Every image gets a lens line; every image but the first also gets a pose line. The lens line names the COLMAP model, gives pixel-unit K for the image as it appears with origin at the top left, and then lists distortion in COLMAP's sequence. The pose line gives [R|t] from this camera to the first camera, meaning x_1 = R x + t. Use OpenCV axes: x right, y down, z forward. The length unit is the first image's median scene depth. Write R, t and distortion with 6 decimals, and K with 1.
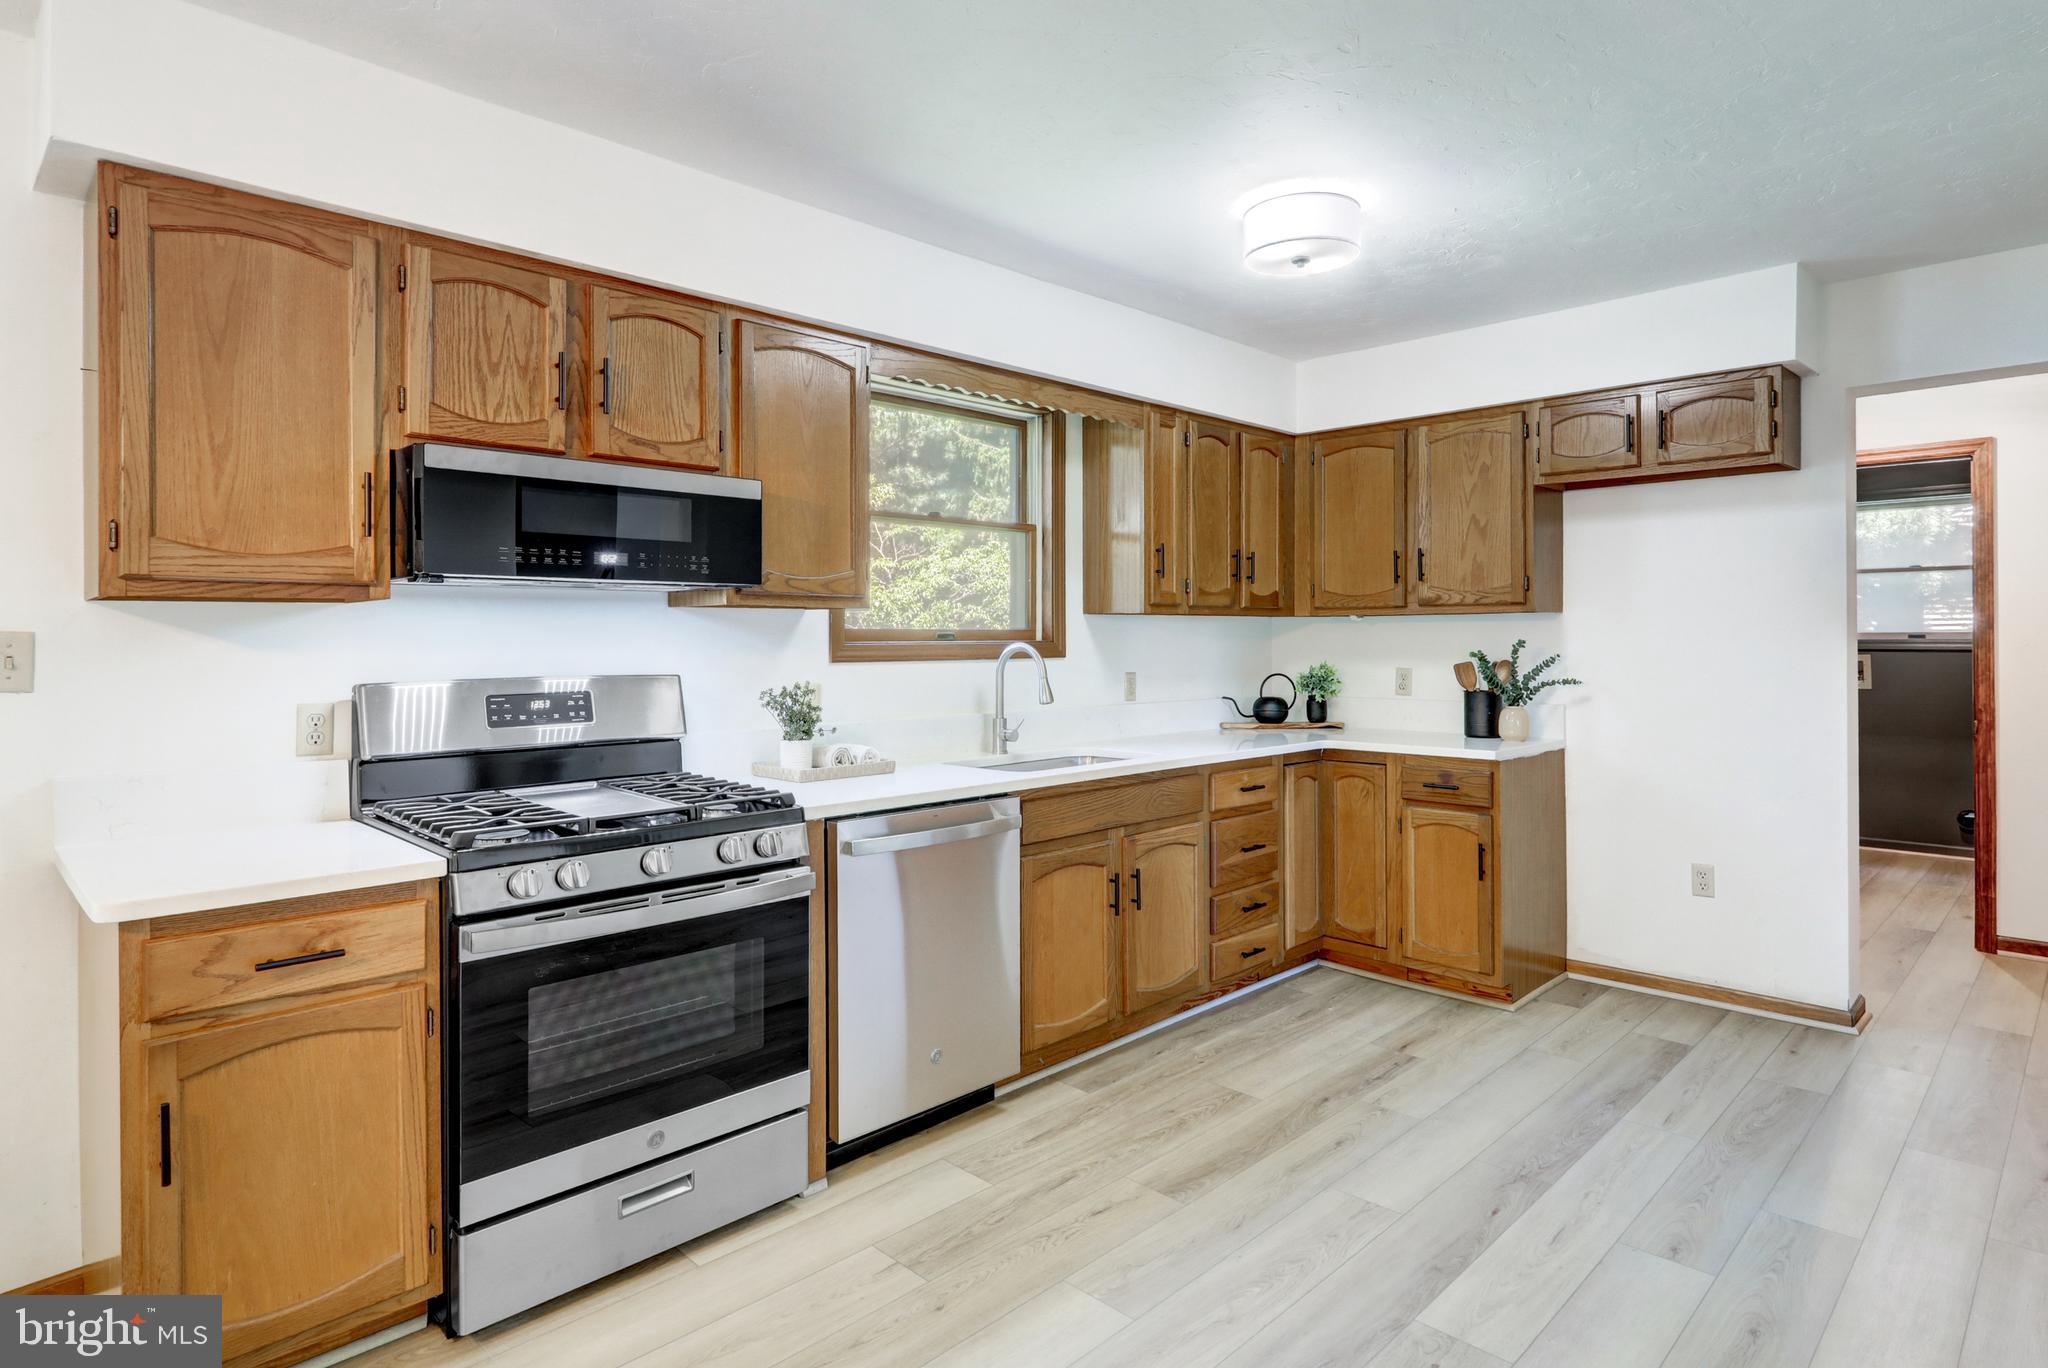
lens RADIAL K [[1117.5, 0, 1024.7], [0, 1117.5, 635.7], [0, 0, 1]] dist [-0.005459, 0.000220]
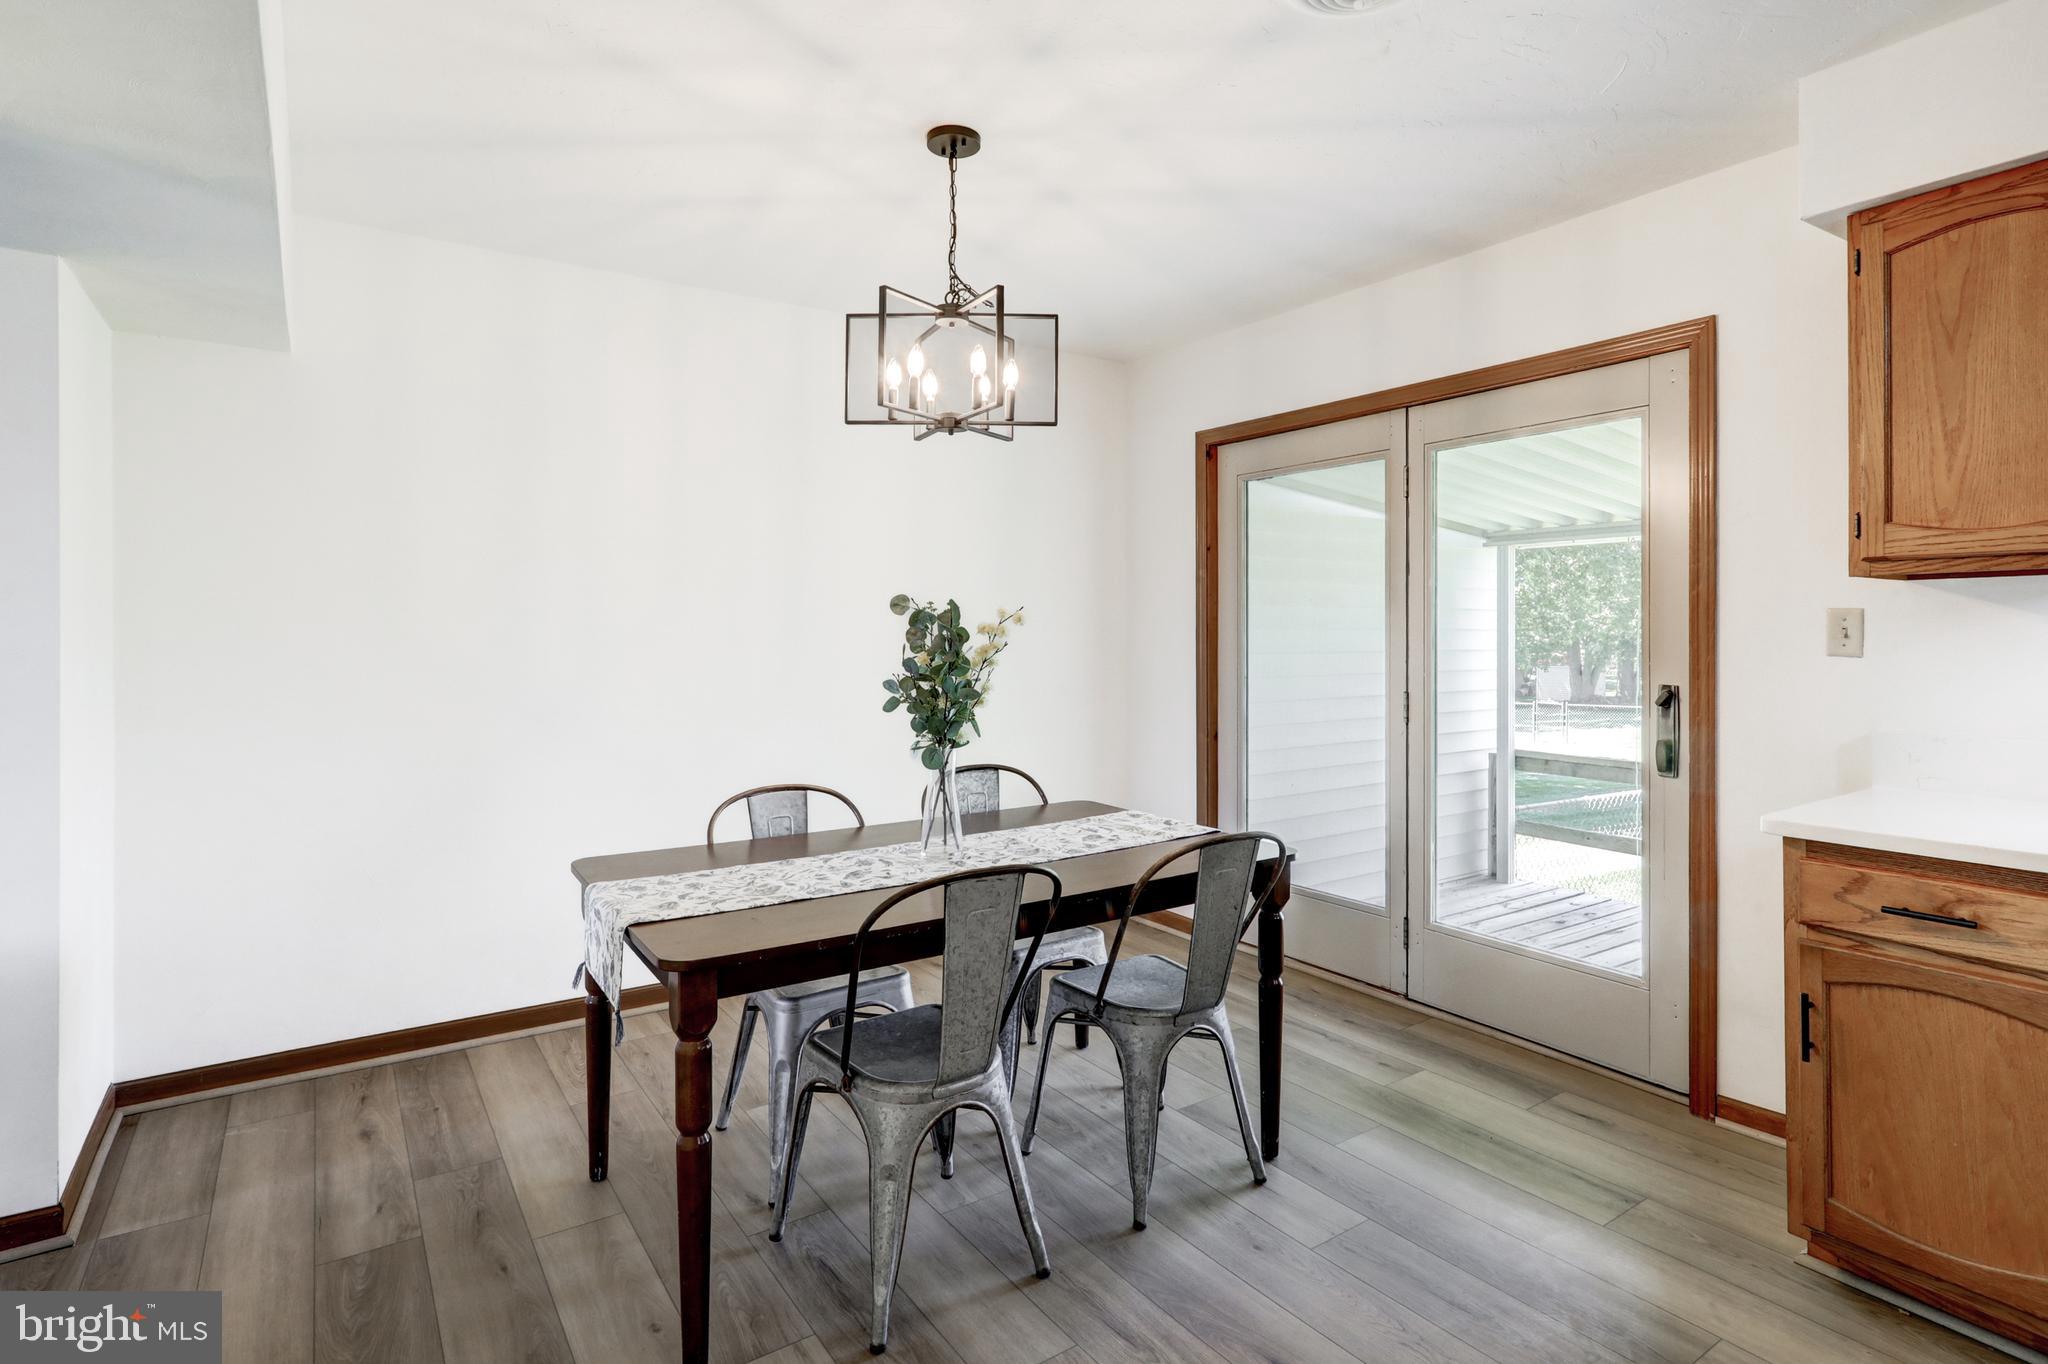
lens RADIAL K [[1038.4, 0, 1016.0], [0, 1038.4, 618.7], [0, 0, 1]] dist [0.004372, 0.000935]
pose [[-0.194398, -0.006073, -0.980904, 0.282315], [0.006934, 0.999947, -0.007565, 0.007302], [0.980898, -0.008273, -0.194346, 0.207889]]
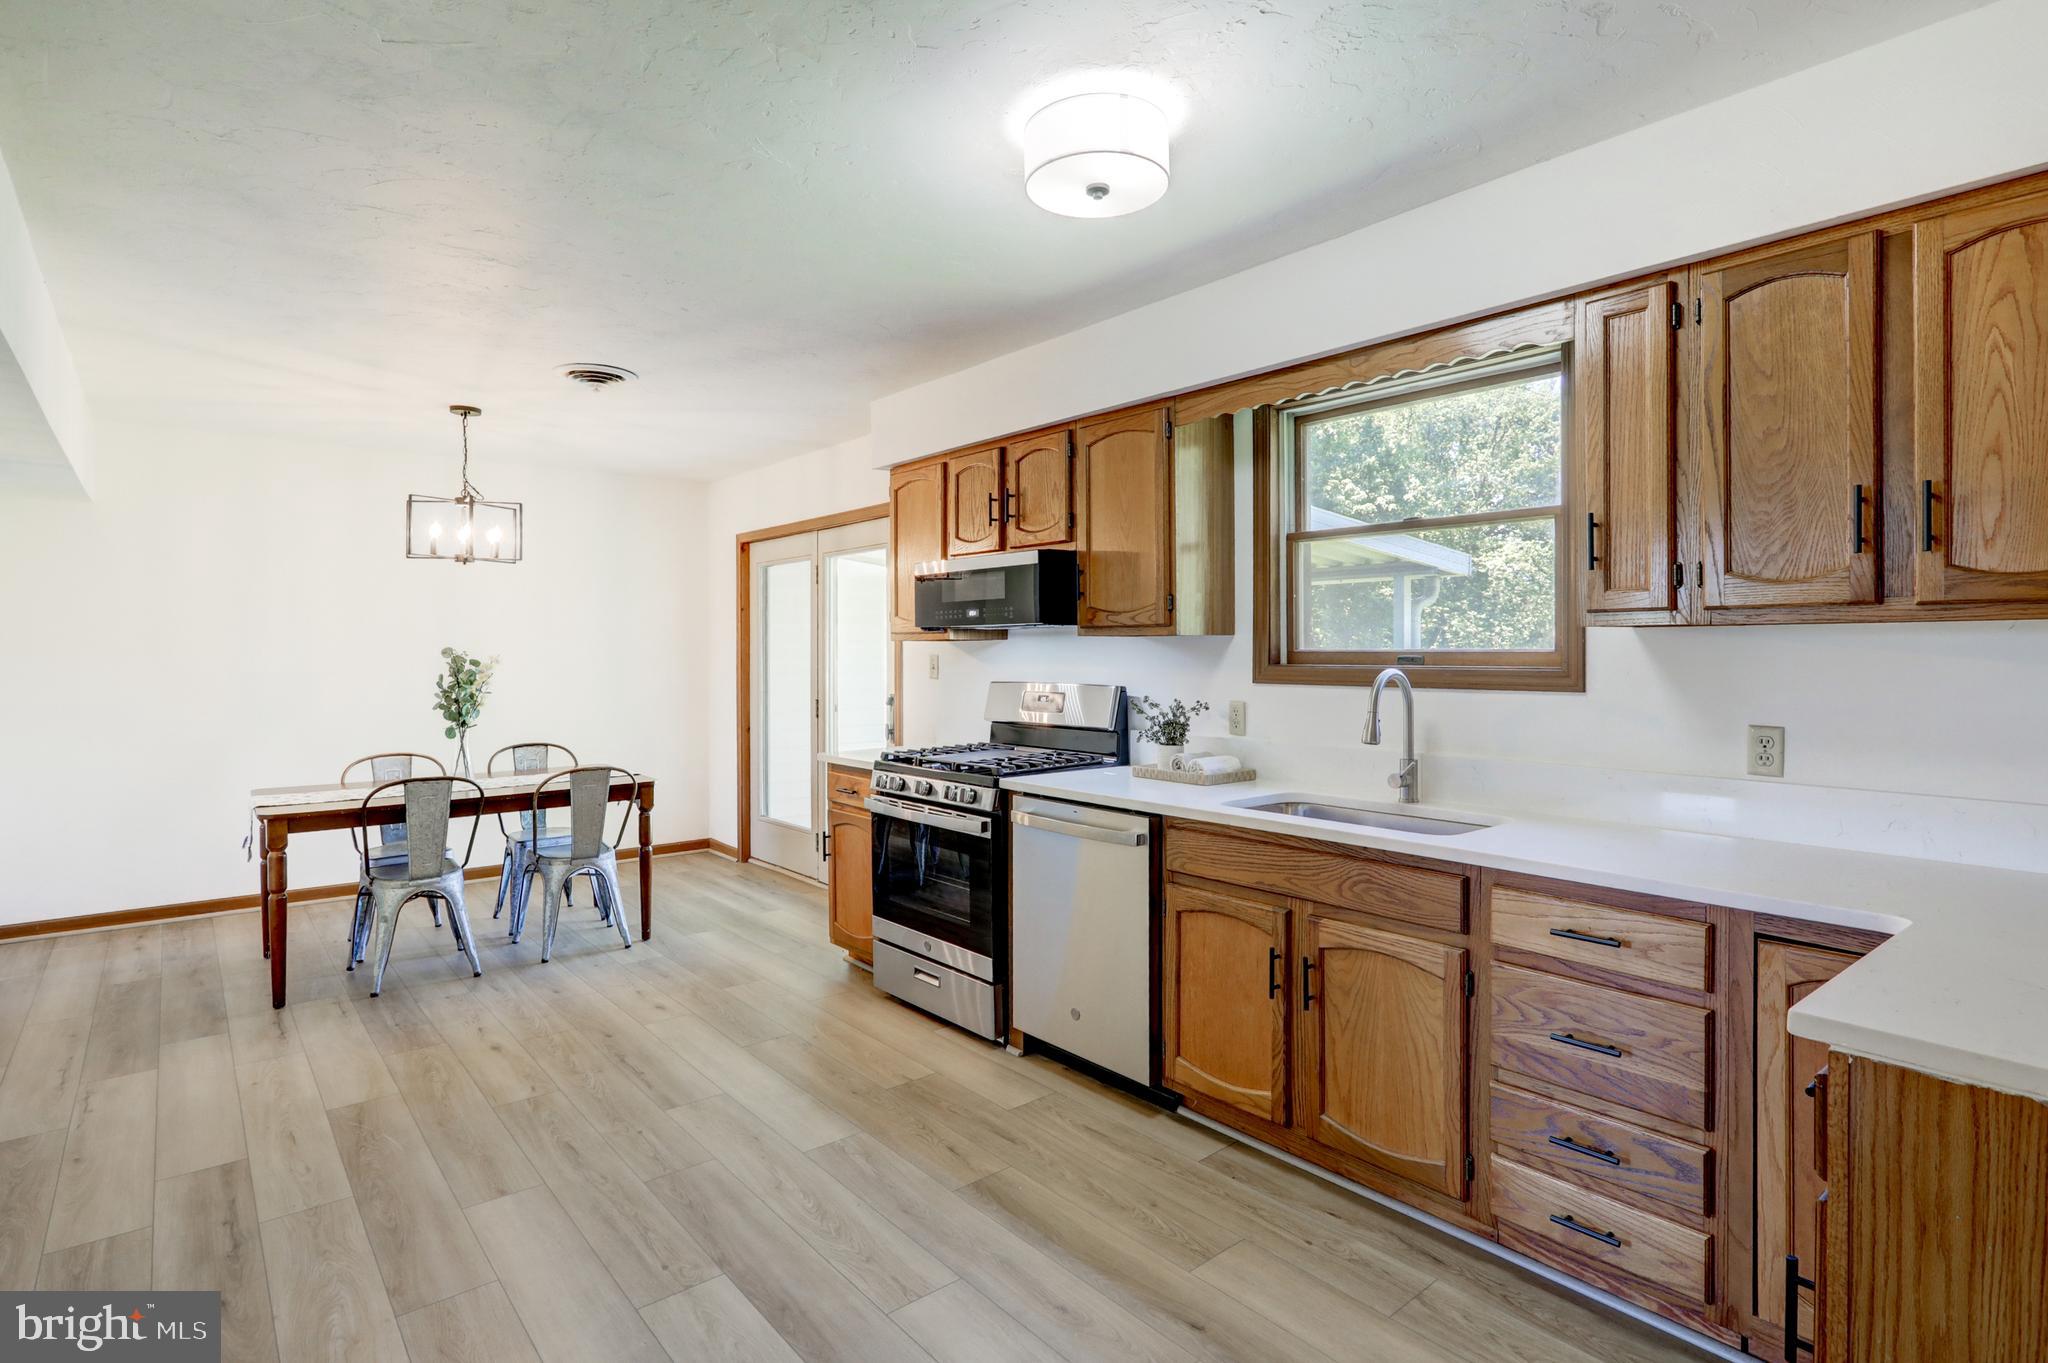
lens RADIAL K [[1018.4, 0, 1027.5], [0, 1018.4, 656.1], [0, 0, 1]] dist [-0.003427, -0.000134]
pose [[-0.090037, 0.009128, -0.995897, 0.901491], [0.005082, 0.999949, 0.008705, -0.012584], [0.995925, -0.004277, -0.090079, 0.941560]]
